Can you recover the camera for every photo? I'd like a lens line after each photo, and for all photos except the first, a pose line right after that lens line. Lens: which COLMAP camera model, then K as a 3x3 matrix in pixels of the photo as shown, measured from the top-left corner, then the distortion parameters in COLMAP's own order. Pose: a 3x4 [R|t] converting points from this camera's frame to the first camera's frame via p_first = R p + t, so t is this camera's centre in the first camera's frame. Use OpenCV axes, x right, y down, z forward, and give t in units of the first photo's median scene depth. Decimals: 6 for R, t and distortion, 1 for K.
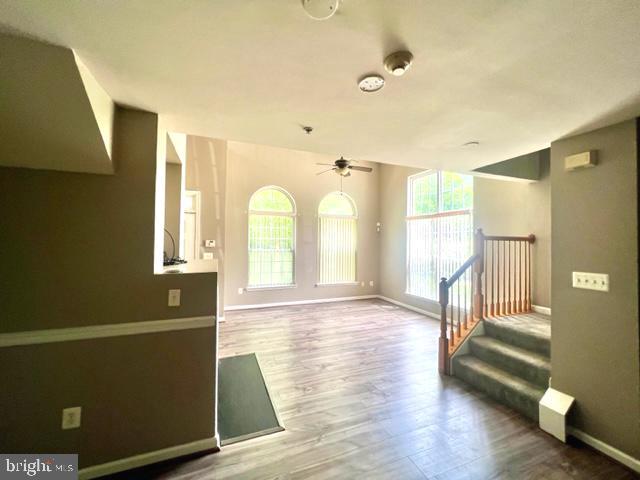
lens RADIAL K [[256.6, 0, 320.0], [0, 256.6, 238.3], [0, 0, 1]] dist [-0.000713, 0.000136]
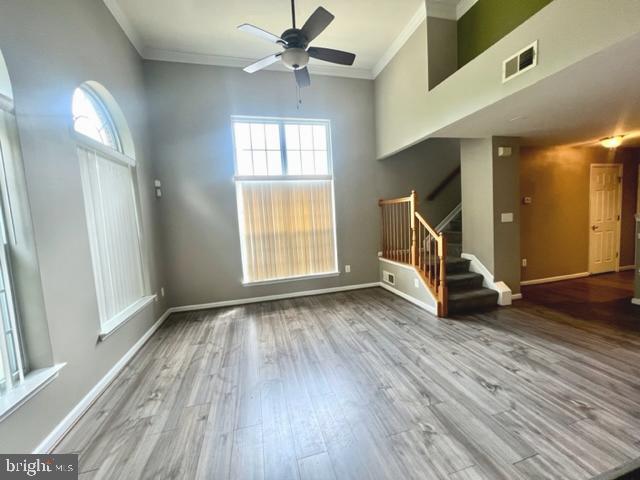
lens RADIAL K [[256.6, 0, 319.3], [0, 256.6, 238.1], [0, 0, 1]] dist [-0.000713, 0.000136]
pose [[0.127500, -0.101023, 0.986680, -0.691315], [0.038516, 0.994553, 0.096852, 0.053486], [-0.991090, 0.025654, 0.130696, 1.442609]]
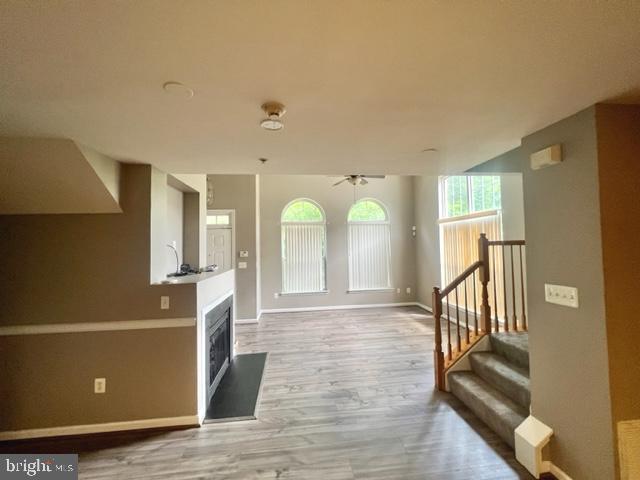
lens RADIAL K [[256.6, 0, 320.1], [0, 256.6, 238.7], [0, 0, 1]] dist [-0.000713, 0.000136]
pose [[0.964476, -0.039864, -0.261145, 0.338124], [0.036216, 0.999168, -0.018771, -0.025304], [0.261676, 0.008646, 0.965117, -0.035151]]
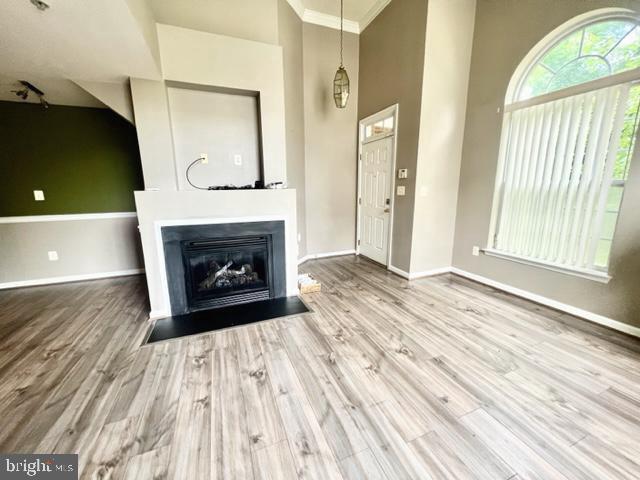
lens RADIAL K [[256.6, 0, 319.7], [0, 256.6, 239.0], [0, 0, 1]] dist [-0.000713, 0.000136]
pose [[0.002939, 0.189147, -0.981944, 0.571439], [0.028093, 0.981545, 0.189154, 0.097214], [0.999601, -0.028141, -0.002429, 1.243253]]
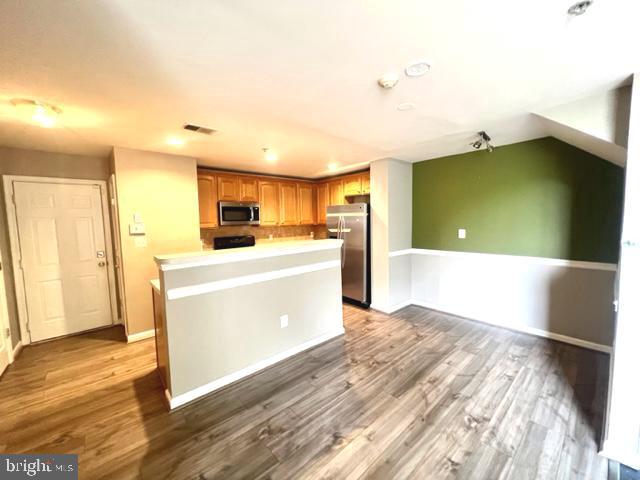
lens RADIAL K [[256.6, 0, 319.4], [0, 256.6, 238.3], [0, 0, 1]] dist [-0.000713, 0.000136]
pose [[-0.942052, 0.031772, -0.333959, 0.479670], [0.015175, 0.998522, 0.052190, 0.032126], [0.335124, 0.044098, -0.941142, 0.932773]]
